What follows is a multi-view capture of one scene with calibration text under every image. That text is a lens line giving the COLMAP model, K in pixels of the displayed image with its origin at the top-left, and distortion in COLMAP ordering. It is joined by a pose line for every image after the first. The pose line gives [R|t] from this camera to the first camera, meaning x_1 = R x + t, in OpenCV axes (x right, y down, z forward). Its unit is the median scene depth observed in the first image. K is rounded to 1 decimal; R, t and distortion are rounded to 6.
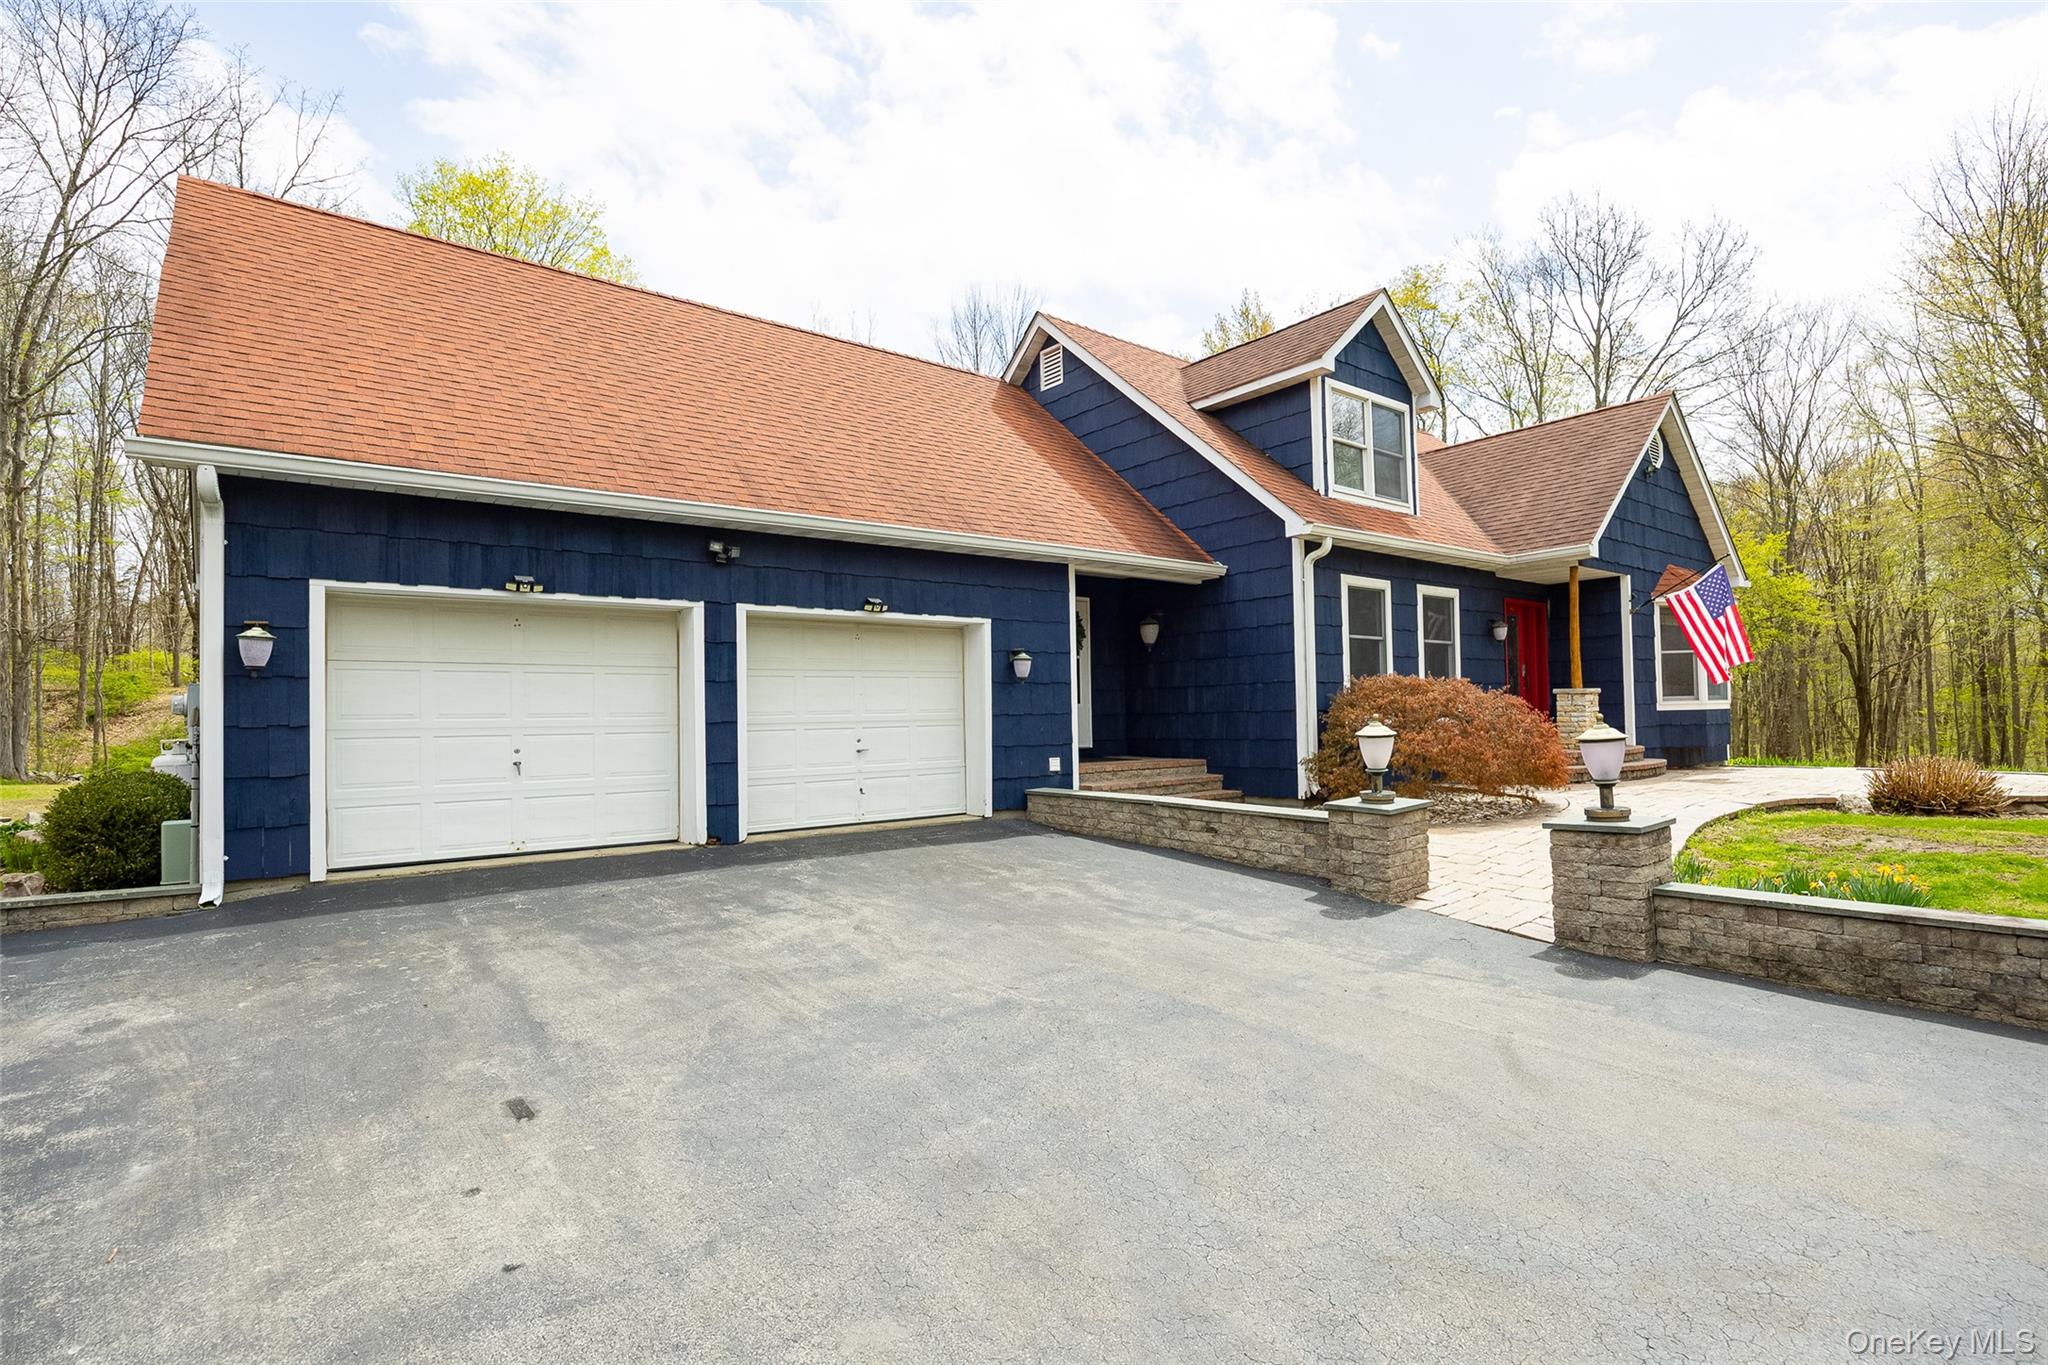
lens RADIAL K [[1039.0, 0, 1028.8], [0, 1039.0, 689.8], [0, 0, 1]] dist [0.001491, 0.000572]
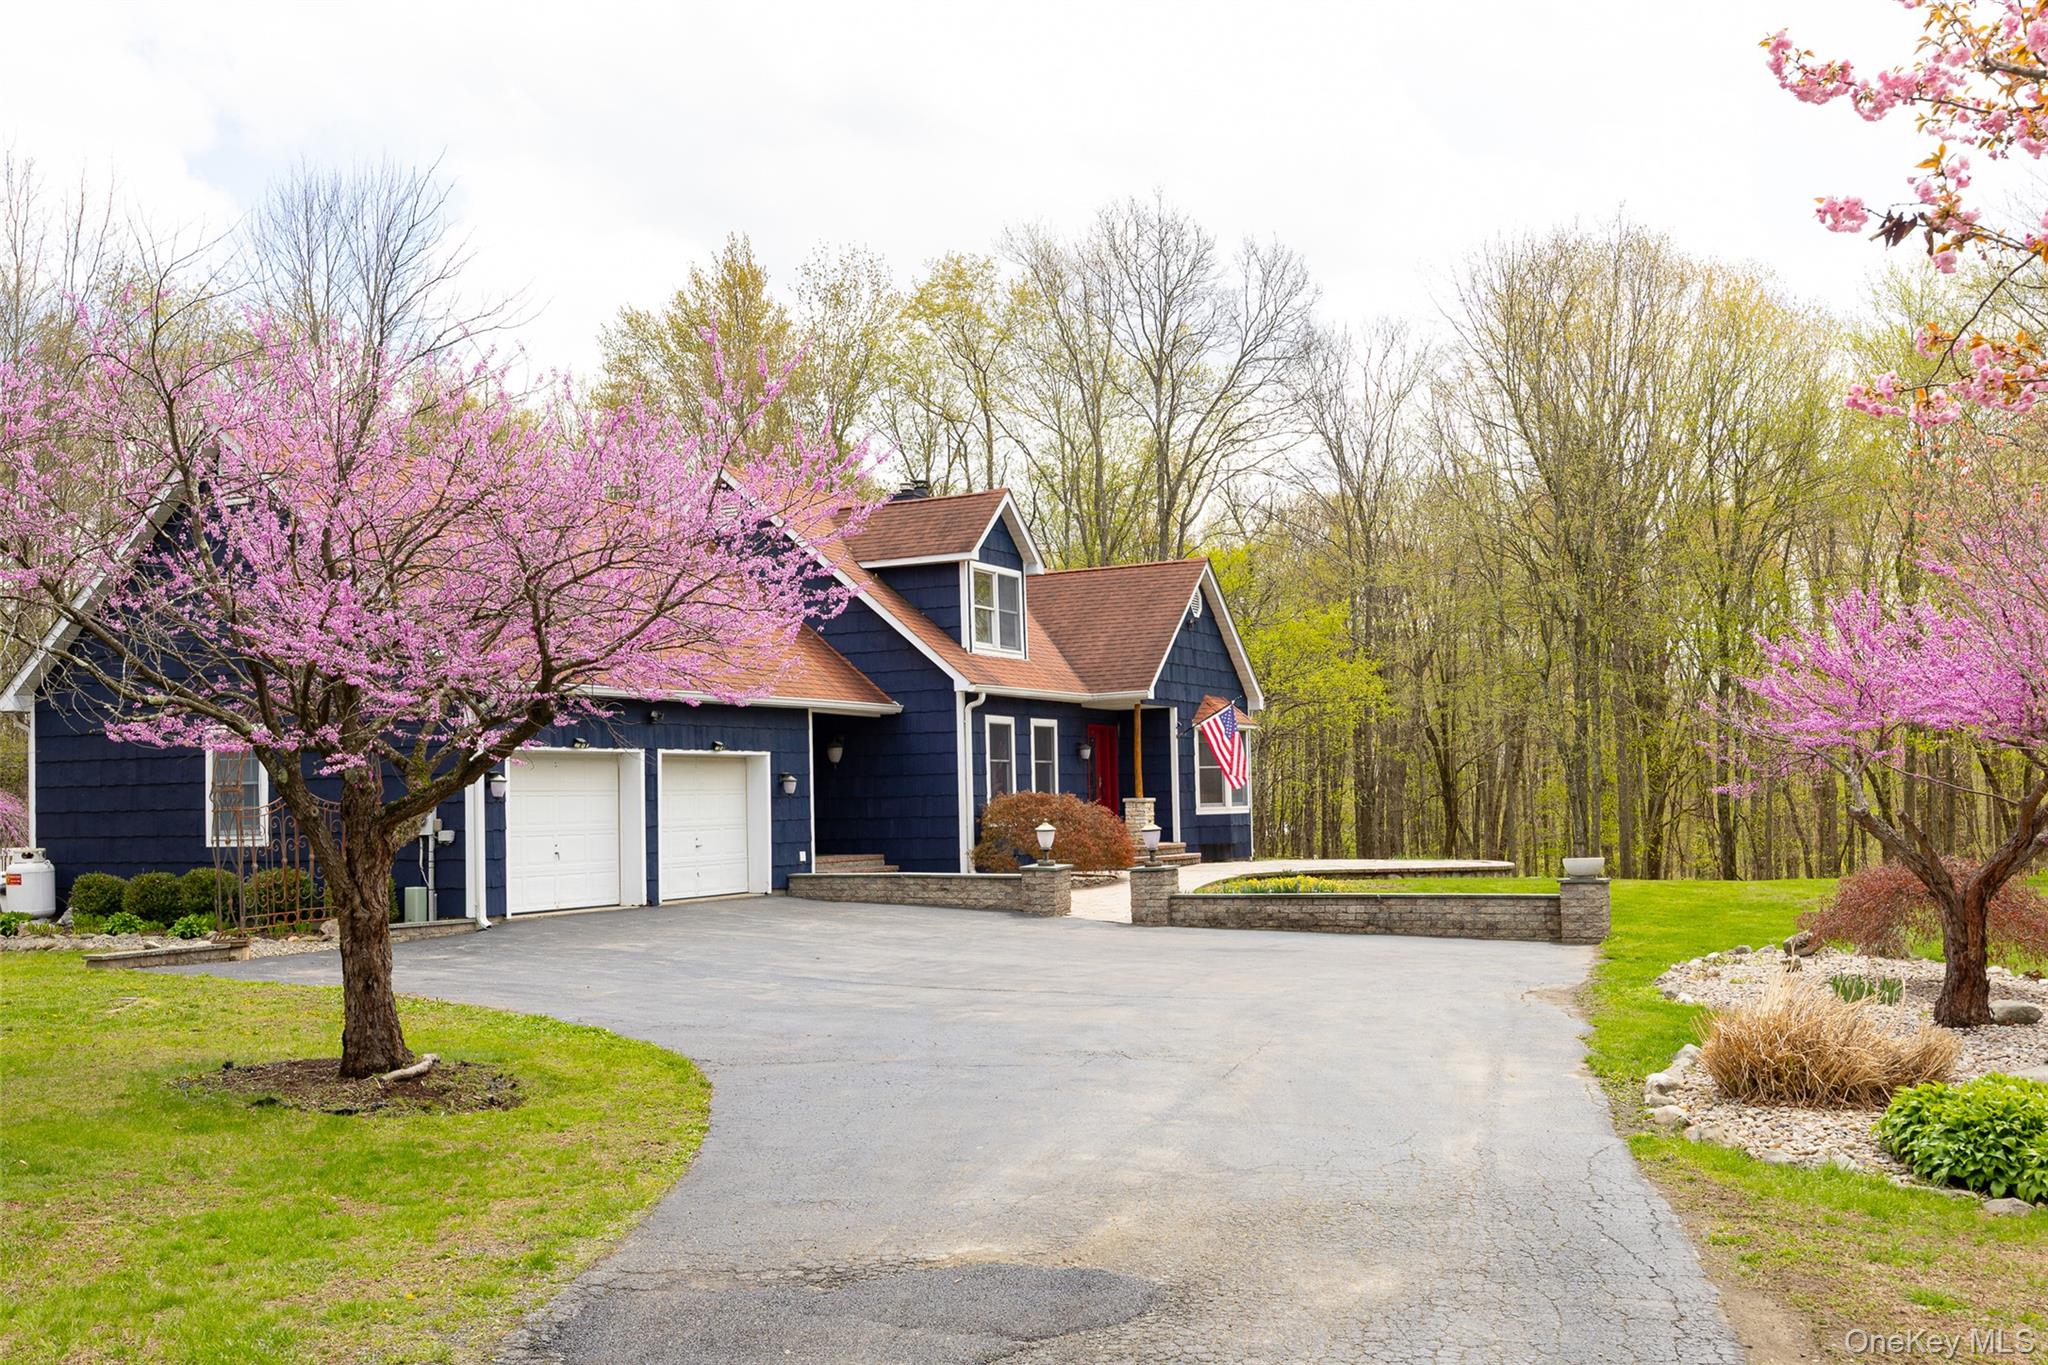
lens RADIAL K [[2187.2, 0, 1024.0], [0, 2187.2, 682.5], [0, 0, 1]] dist [-0.003296, -0.000041]
pose [[0.906604, 0.021283, 0.421444, -0.824029], [-0.004715, 0.999176, -0.040316, -0.037737], [-0.421955, 0.034563, 0.905958, -1.543562]]
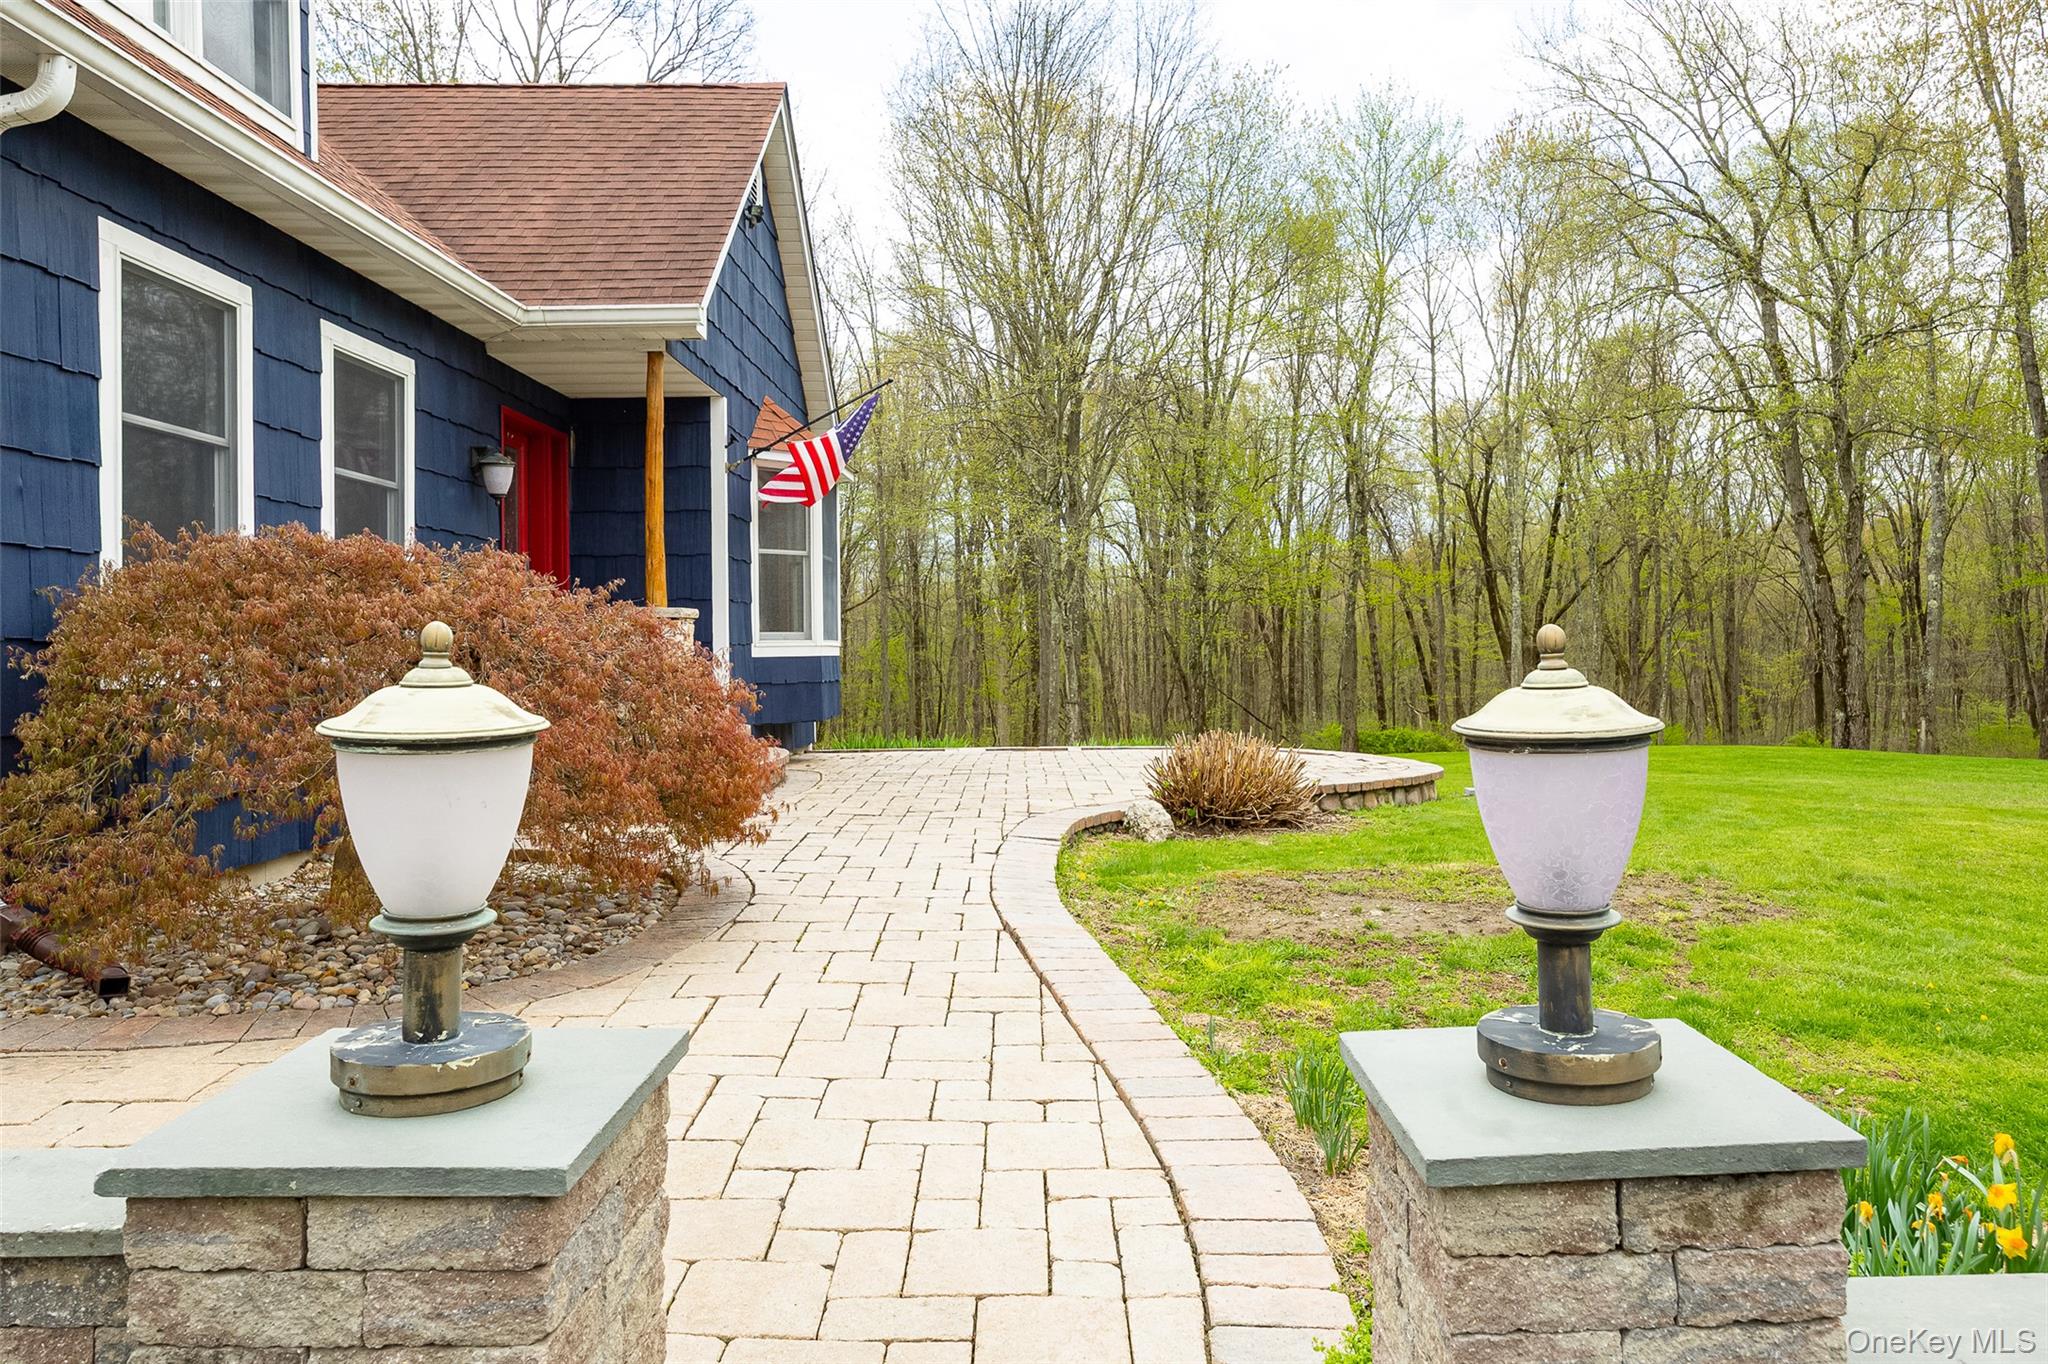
lens RADIAL K [[1483.1, 0, 1165.6], [0, 1483.1, 644.2], [0, 0, 1]] dist [0.001151, -0.001276]
pose [[0.581140, 0.018798, 0.813587, 0.116622], [-0.023166, 0.999710, -0.006551, 0.015781], [-0.813474, -0.015040, 0.581407, 0.446352]]
